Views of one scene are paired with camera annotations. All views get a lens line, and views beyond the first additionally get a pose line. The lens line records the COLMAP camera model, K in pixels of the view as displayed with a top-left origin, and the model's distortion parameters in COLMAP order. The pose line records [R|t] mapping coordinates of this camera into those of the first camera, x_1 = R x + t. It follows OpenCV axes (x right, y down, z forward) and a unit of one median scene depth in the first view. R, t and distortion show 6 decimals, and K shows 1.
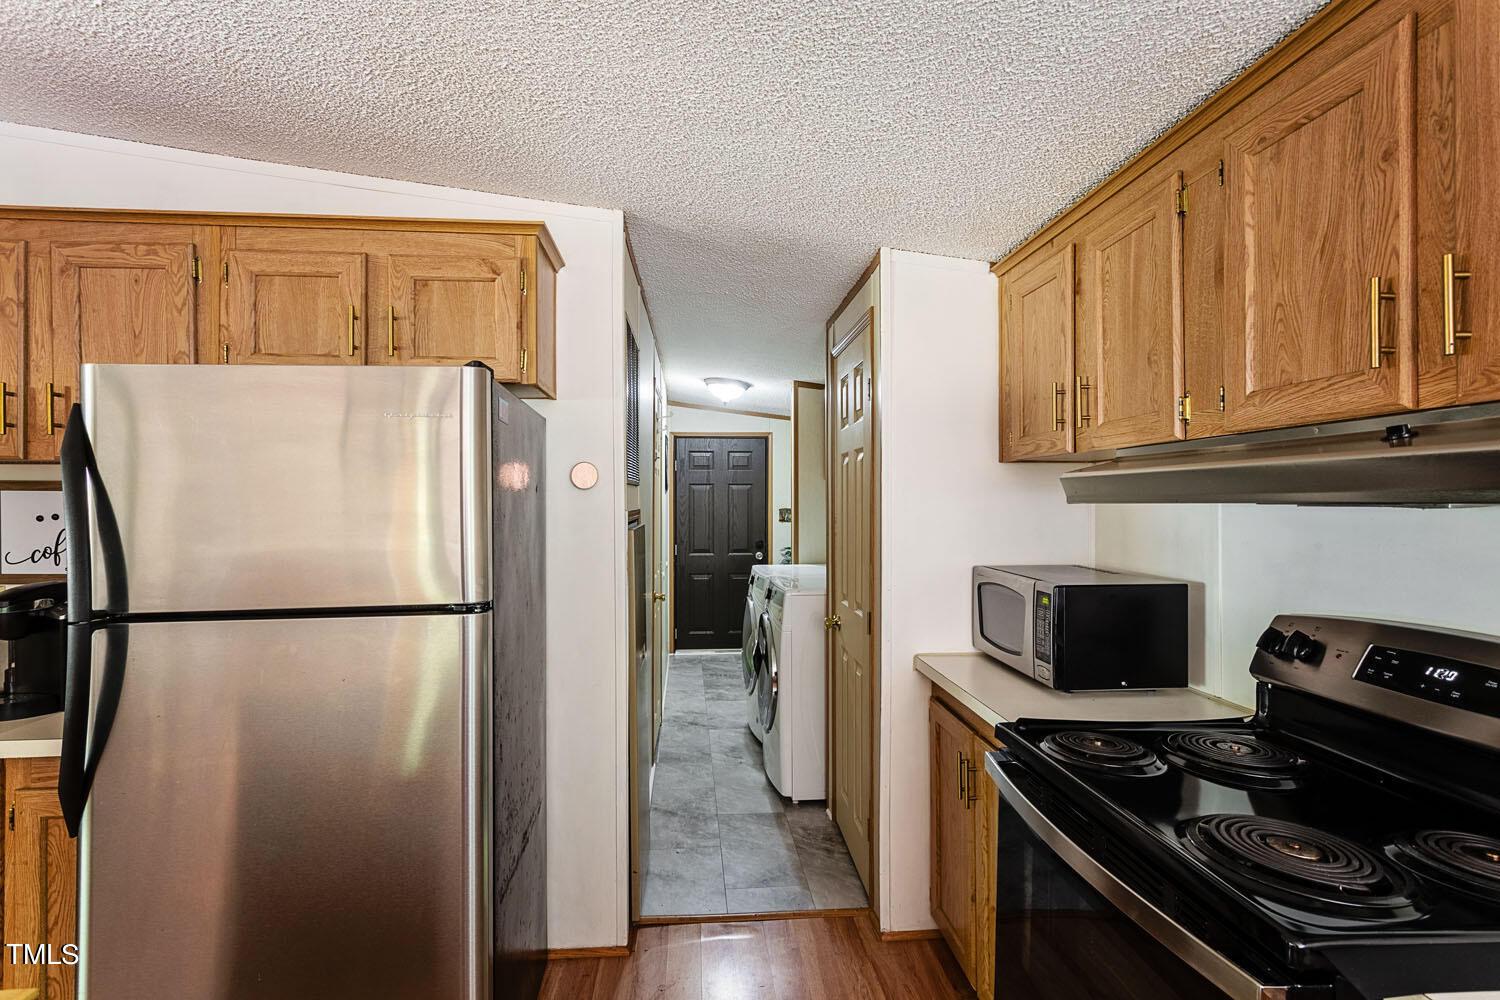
lens RADIAL K [[704.8, 0, 750.0], [0, 704.8, 500.0], [0, 0, 1]] dist [0.000787, 0.000982]
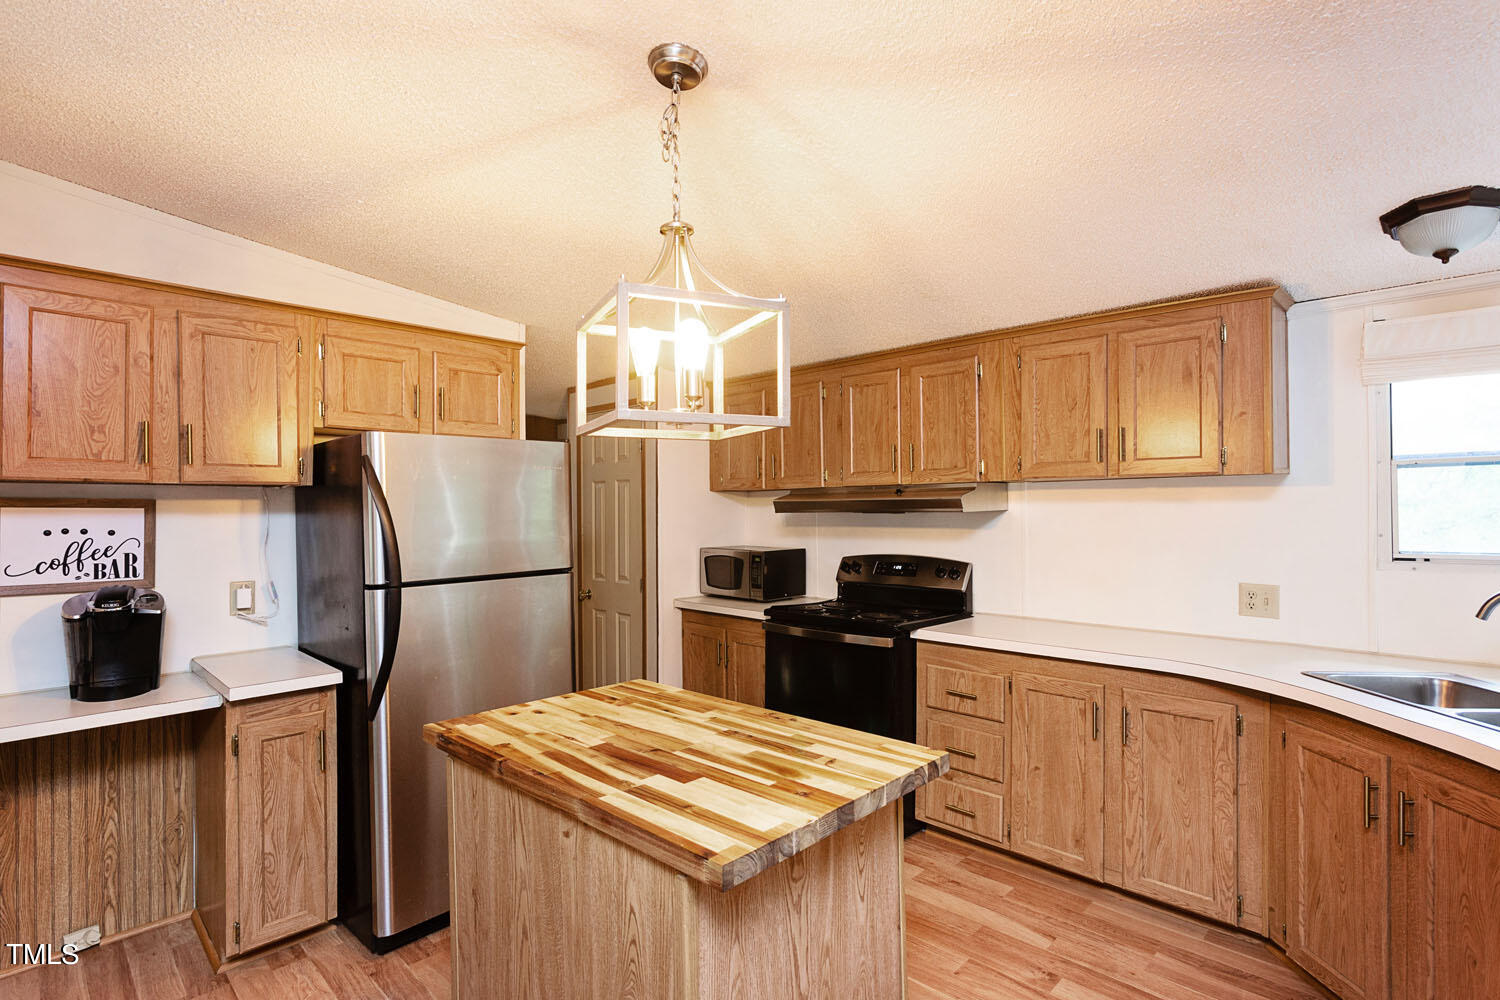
lens RADIAL K [[745.1, 0, 750.0], [0, 745.1, 500.0], [0, 0, 1]] dist [0.000525, 0.000038]
pose [[0.747273, 0.004444, 0.664503, -1.106268], [0.004374, 0.999923, -0.011605, -0.007568], [-0.664503, 0.011579, 0.747196, -0.667336]]
